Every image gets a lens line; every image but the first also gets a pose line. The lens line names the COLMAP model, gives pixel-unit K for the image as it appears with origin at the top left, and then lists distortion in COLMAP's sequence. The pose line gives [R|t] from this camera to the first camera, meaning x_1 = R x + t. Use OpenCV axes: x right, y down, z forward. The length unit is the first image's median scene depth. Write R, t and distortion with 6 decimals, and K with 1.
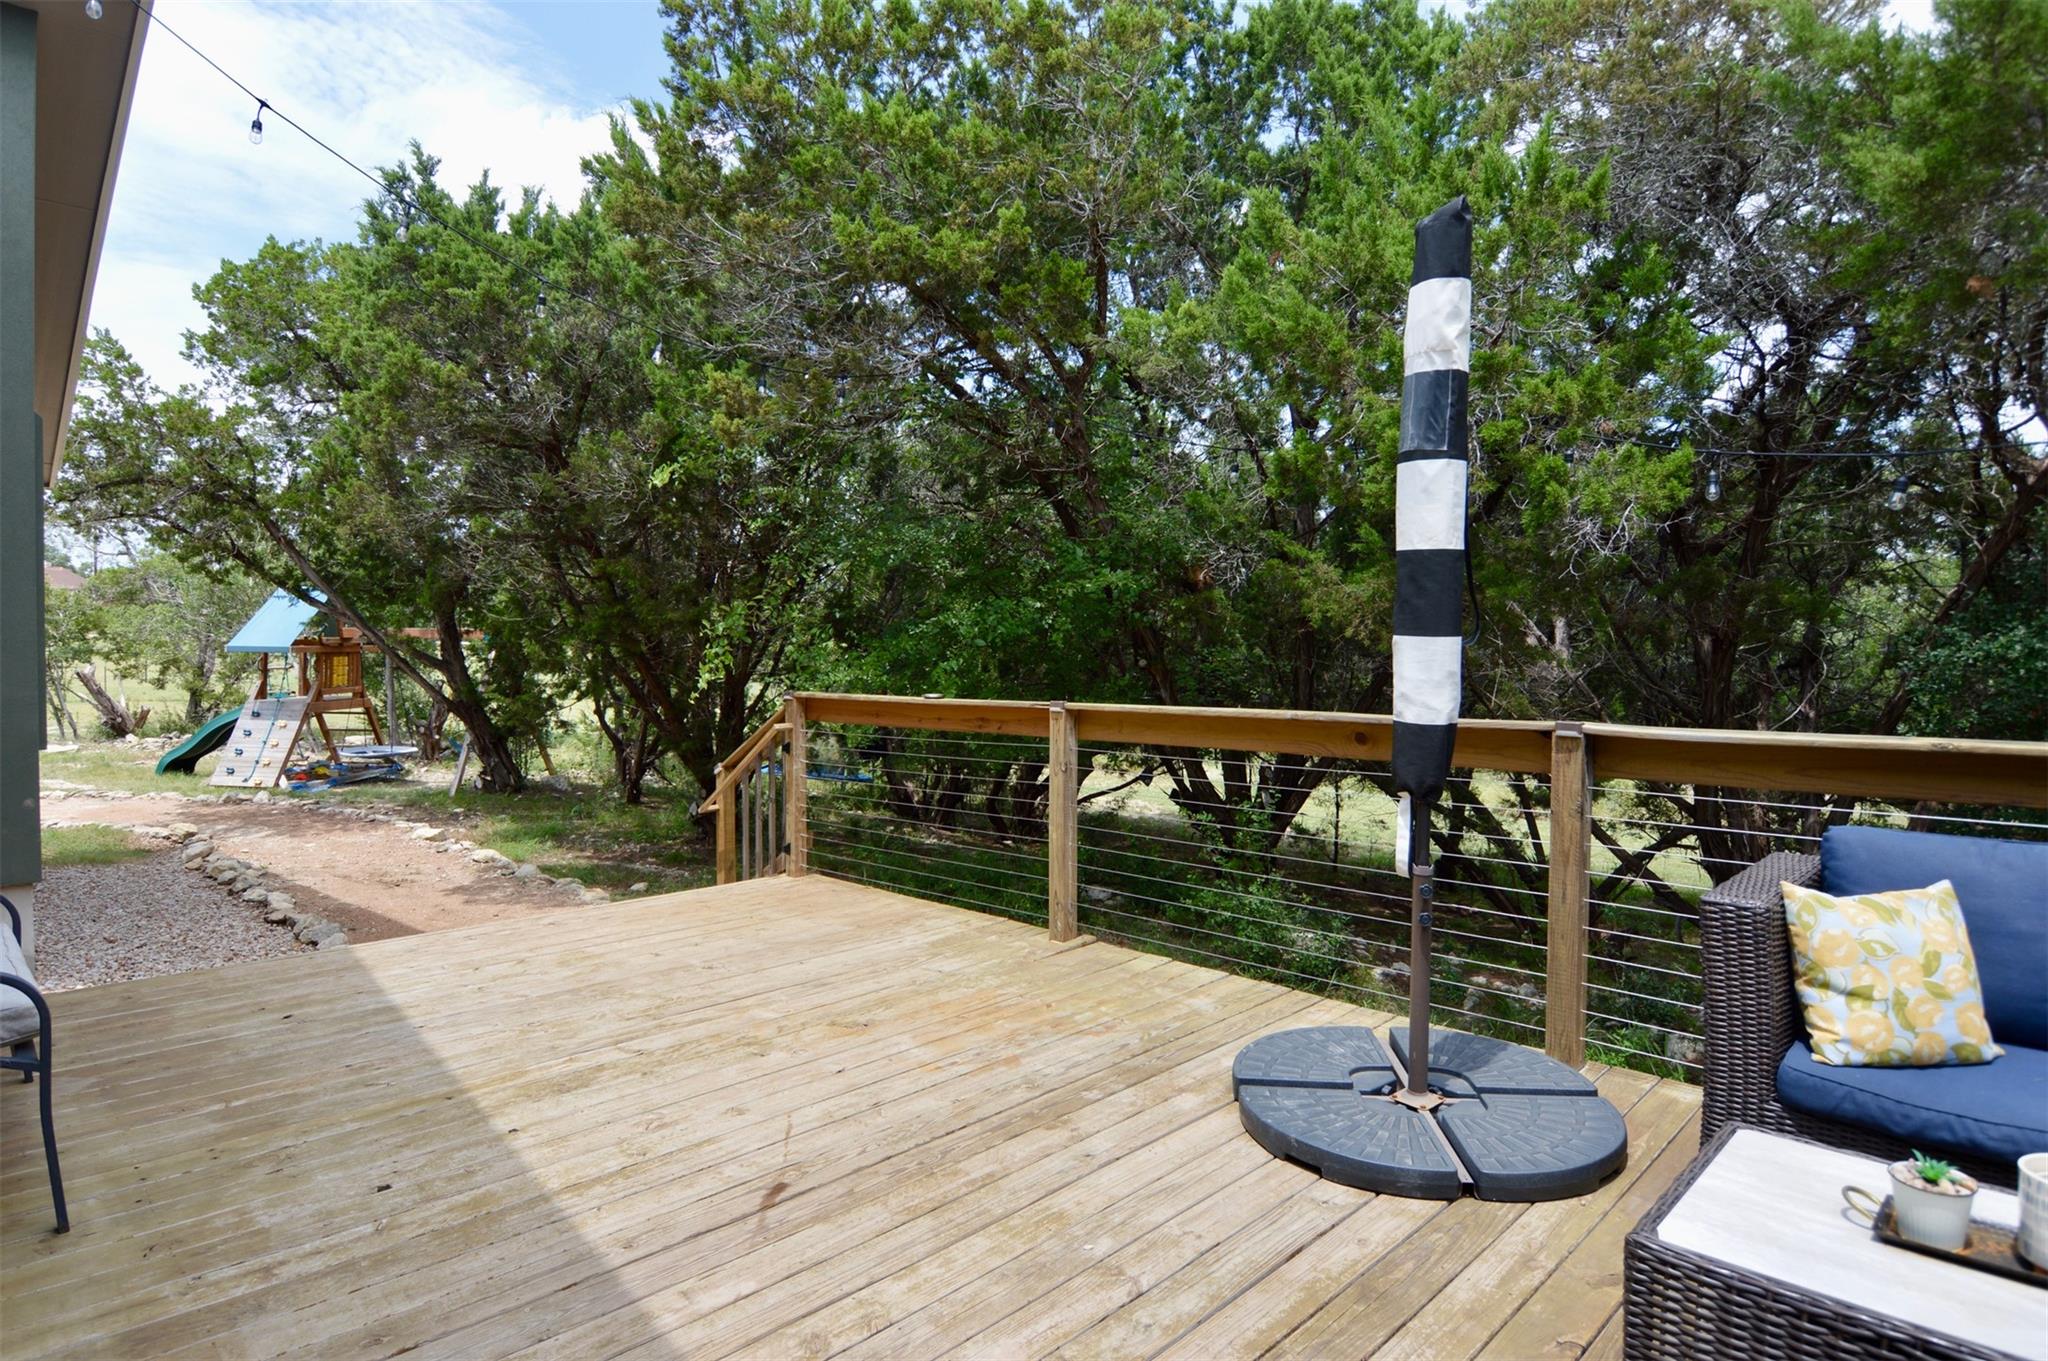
lens RADIAL K [[1090.8, 0, 1008.2], [0, 1090.8, 675.9], [0, 0, 1]] dist [0.004741, -0.019175]
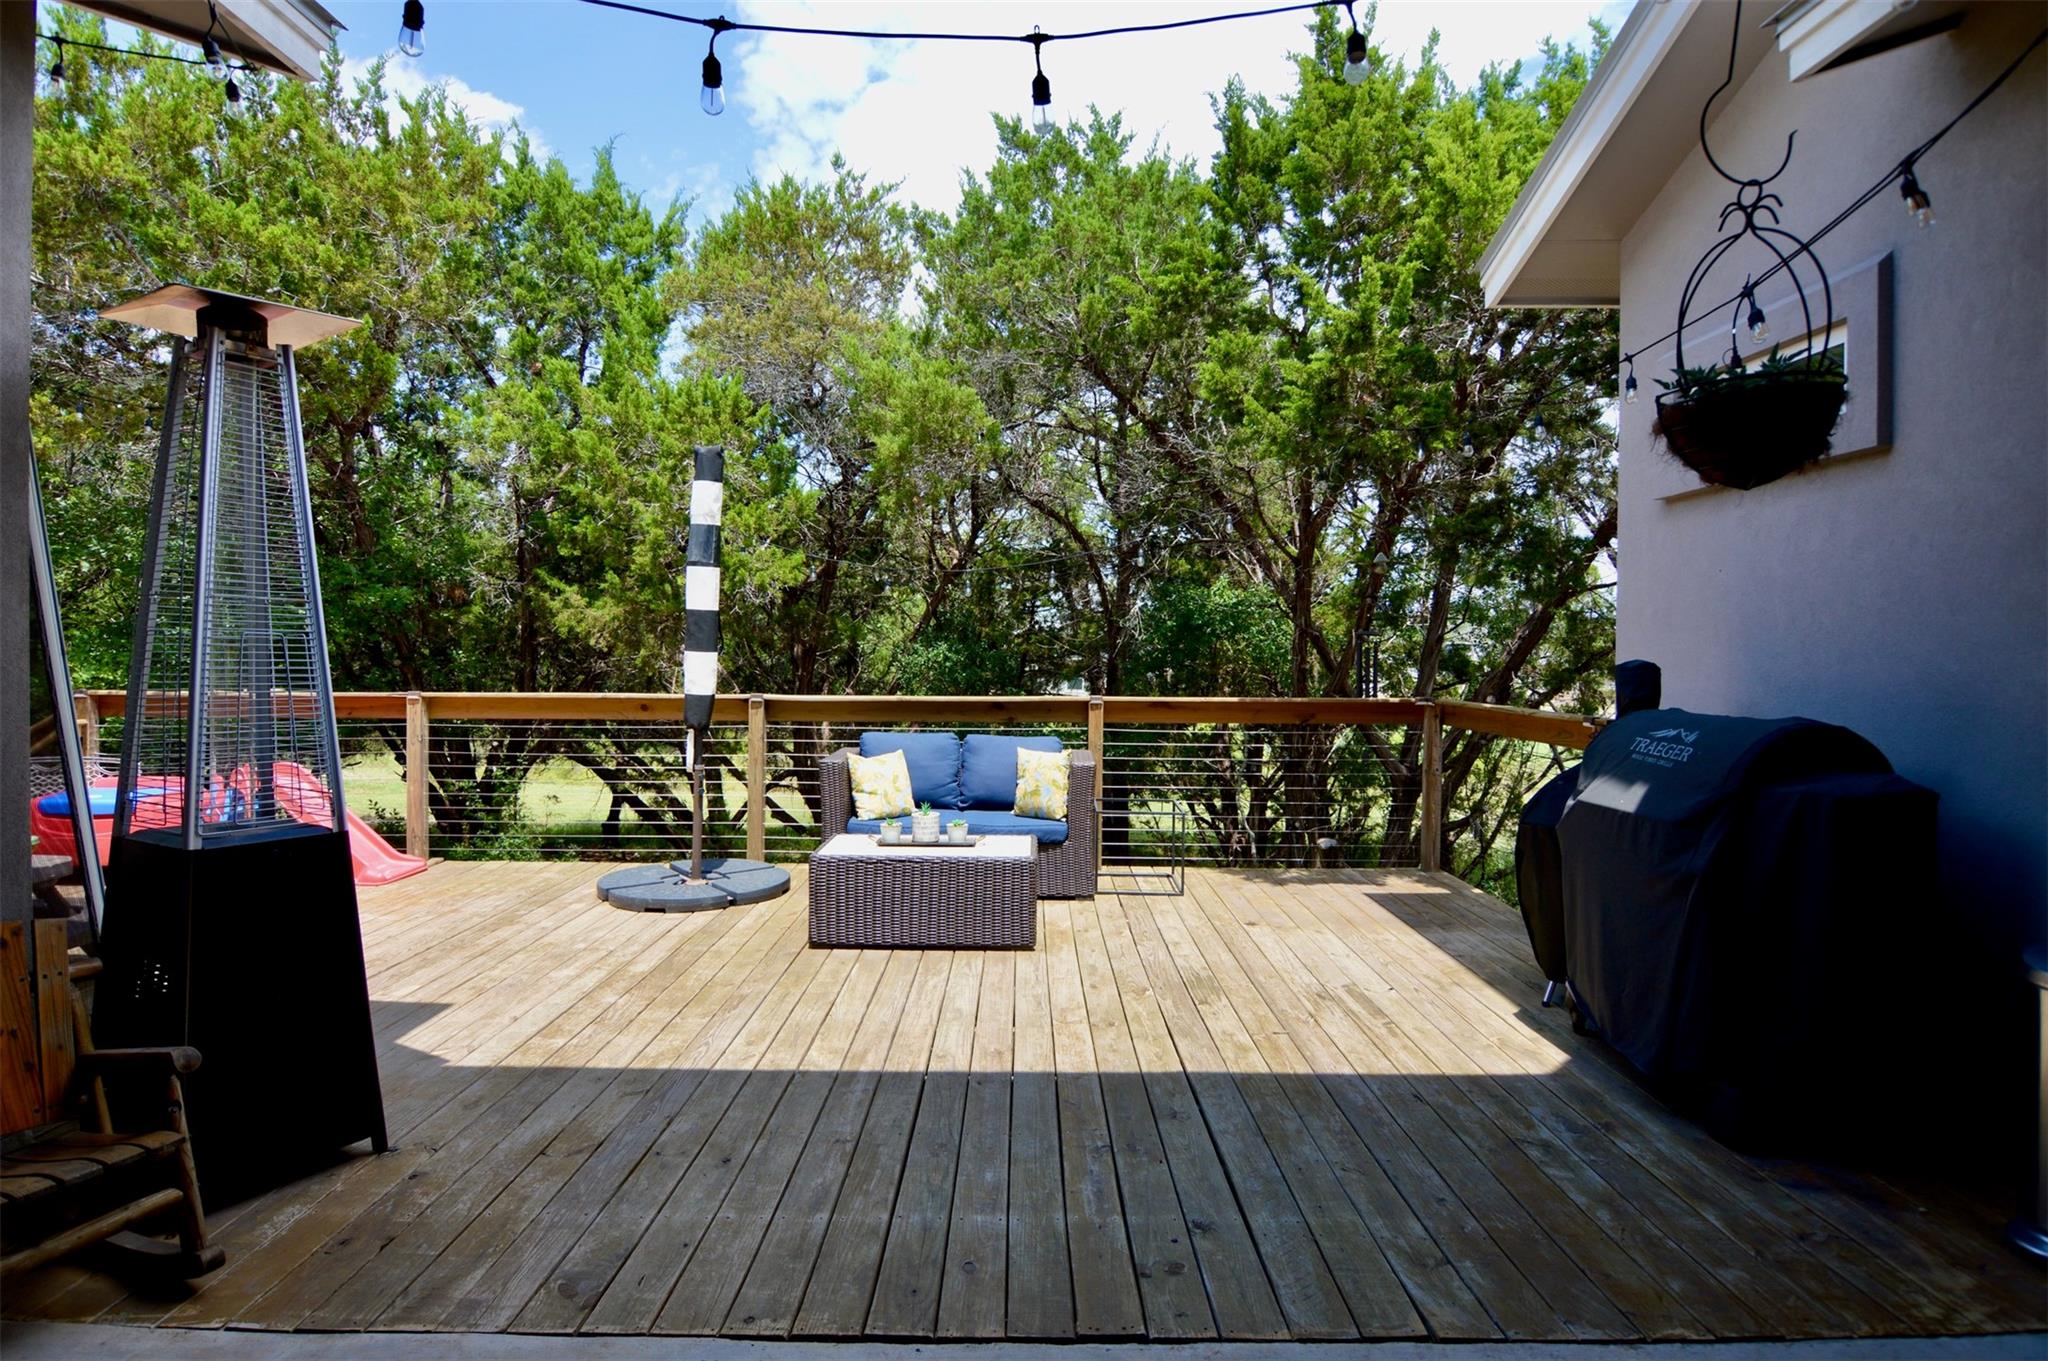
lens RADIAL K [[1090.8, 0, 1021.7], [0, 1090.8, 673.6], [0, 0, 1]] dist [0.004741, -0.019175]
pose [[0.702295, -0.007306, 0.711848, -0.582038], [0.007319, 0.999969, 0.003042, 0.002540], [-0.711848, 0.003074, 0.702327, -0.771278]]
